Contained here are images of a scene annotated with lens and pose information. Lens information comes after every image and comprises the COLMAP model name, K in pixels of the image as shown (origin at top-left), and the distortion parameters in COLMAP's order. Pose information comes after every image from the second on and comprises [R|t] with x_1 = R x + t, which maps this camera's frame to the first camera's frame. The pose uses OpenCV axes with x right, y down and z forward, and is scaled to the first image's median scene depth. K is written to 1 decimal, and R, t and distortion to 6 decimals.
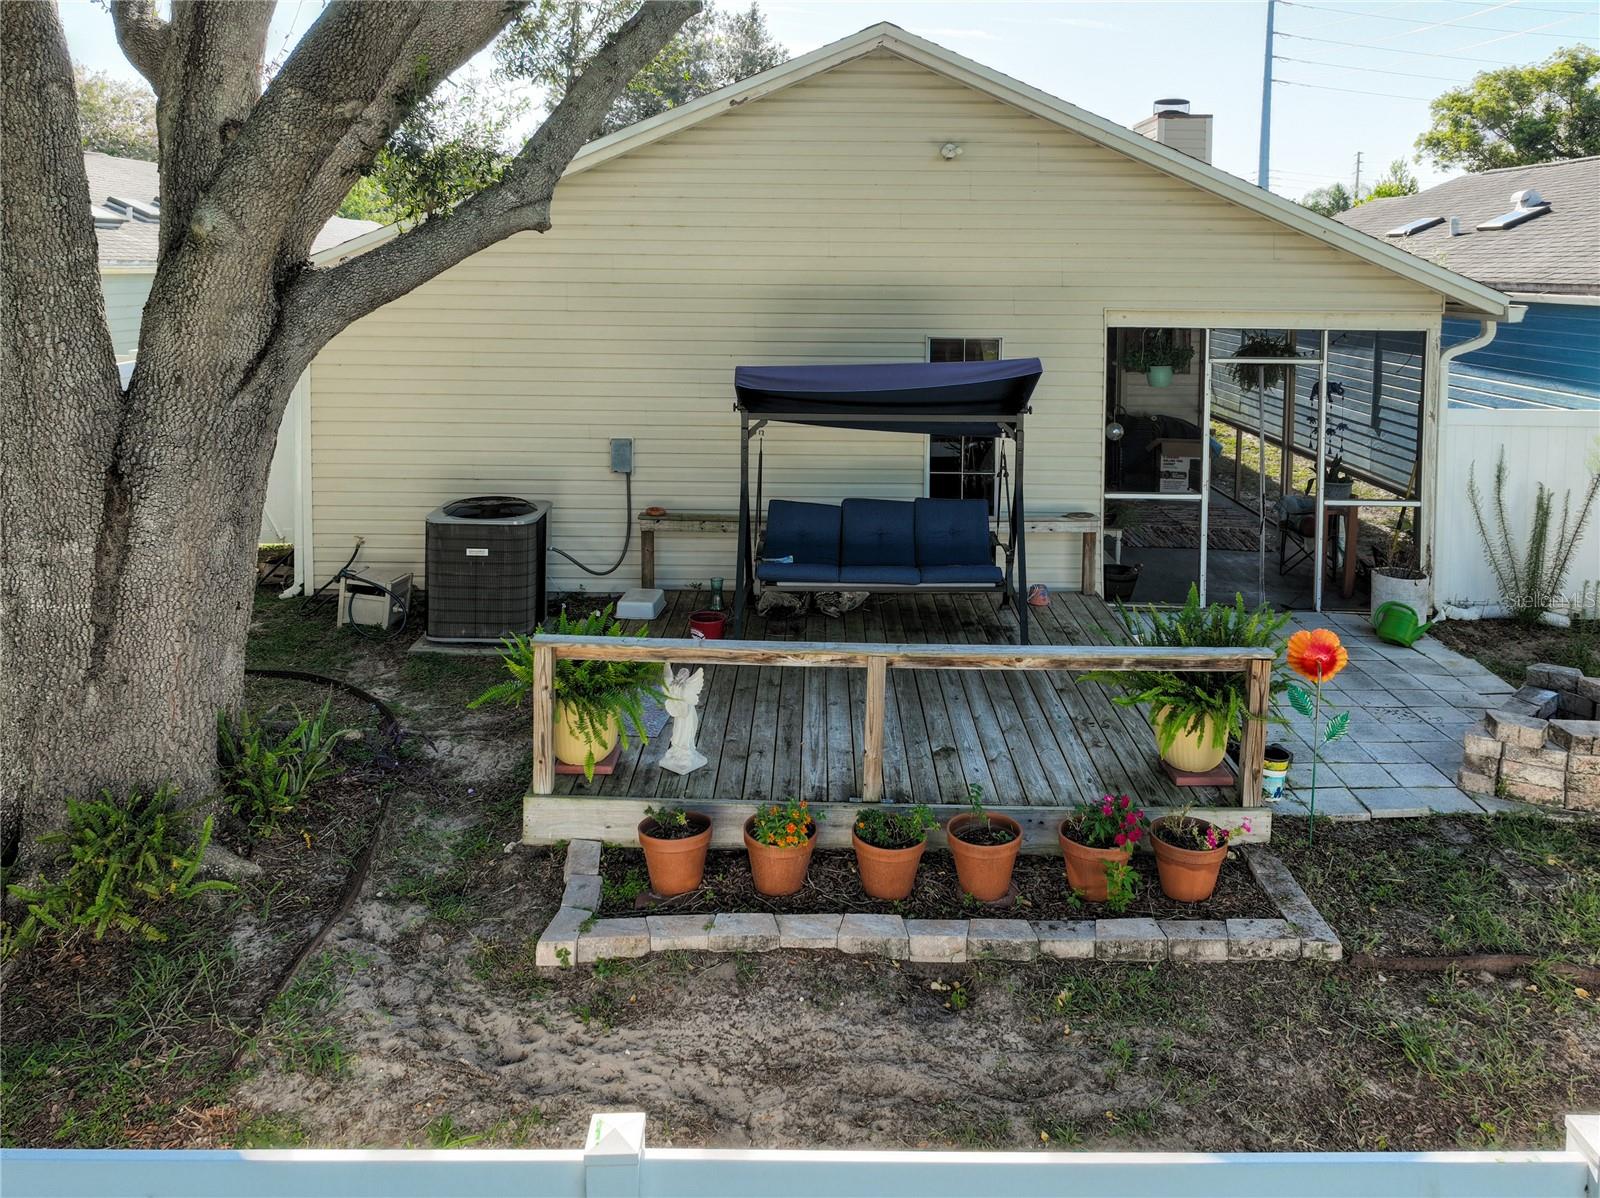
lens RADIAL K [[1120.7, 0, 836.3], [0, 1120.7, 407.2], [0, 0, 1]] dist [0.010568, 0.003610]
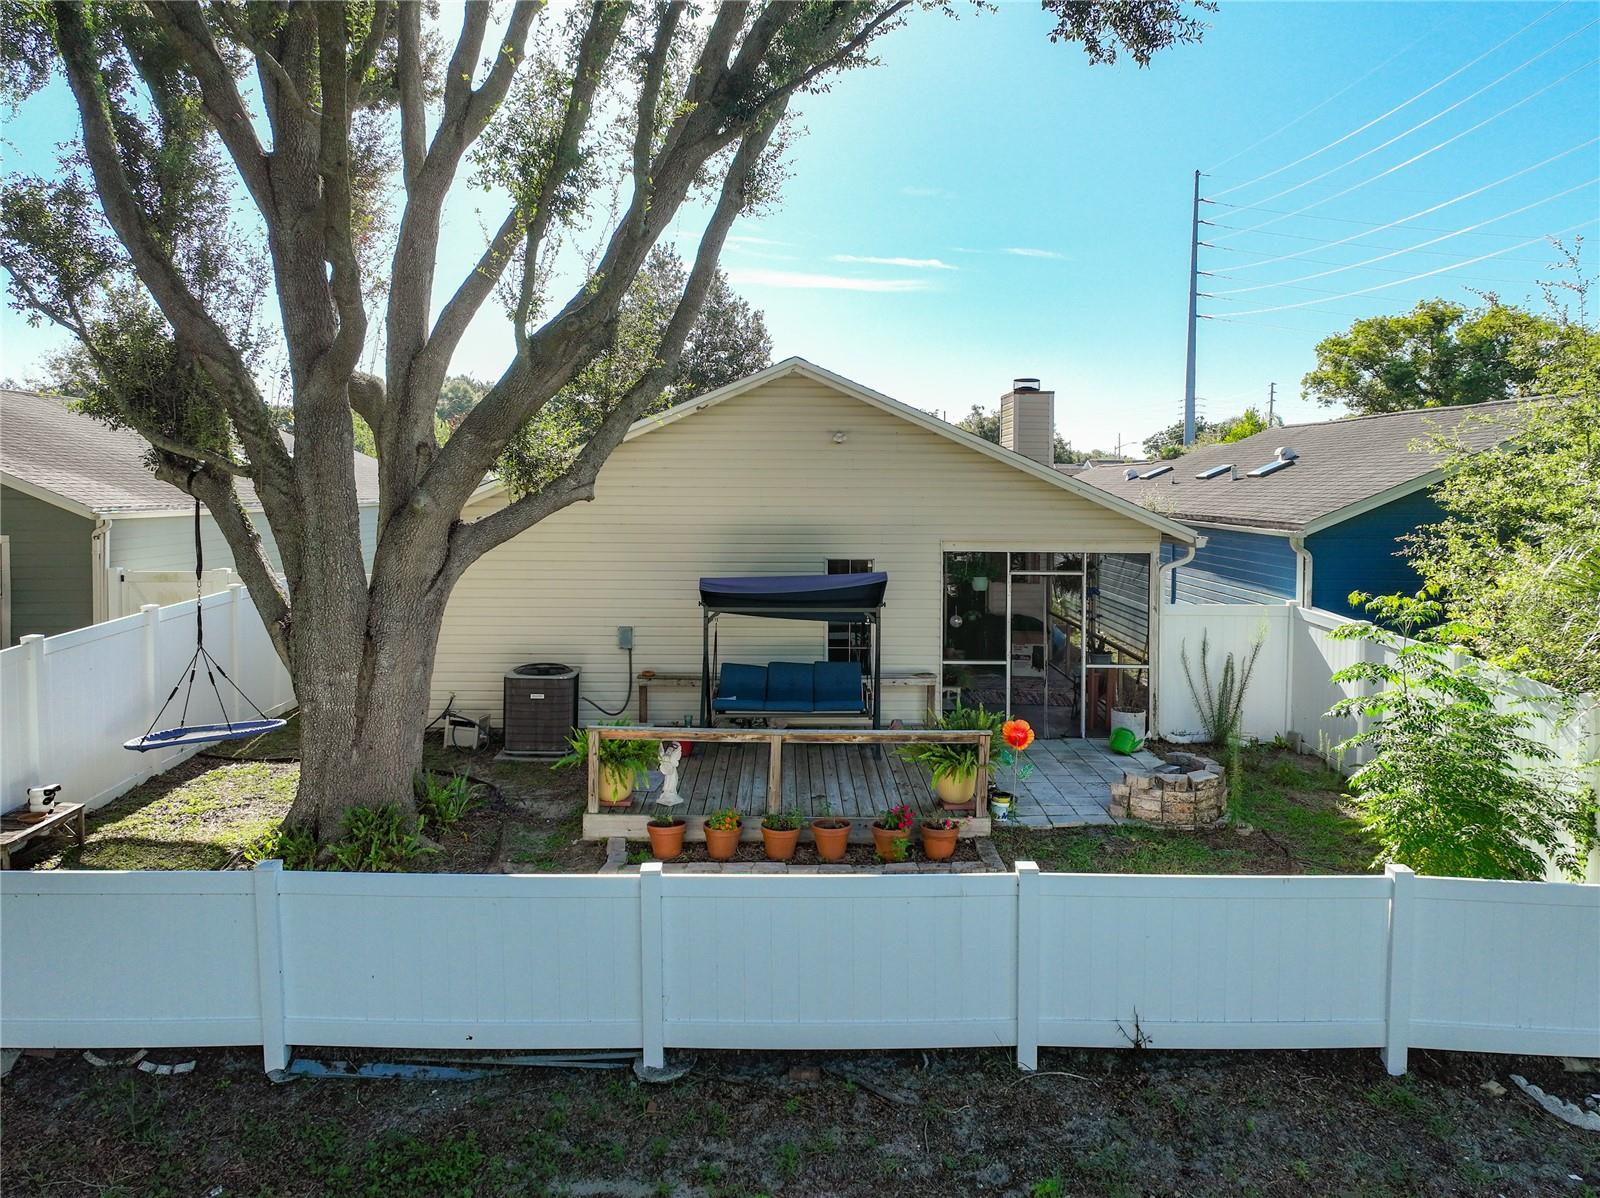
lens RADIAL K [[1175.9, 0, 769.1], [0, 1175.9, 597.6], [0, 0, 1]] dist [0.004872, 0.006027]
pose [[0.999349, -0.003483, -0.035904, 0.085195], [0.002627, 0.999712, -0.023846, 0.039388], [0.035977, 0.023736, 0.999071, -0.830486]]
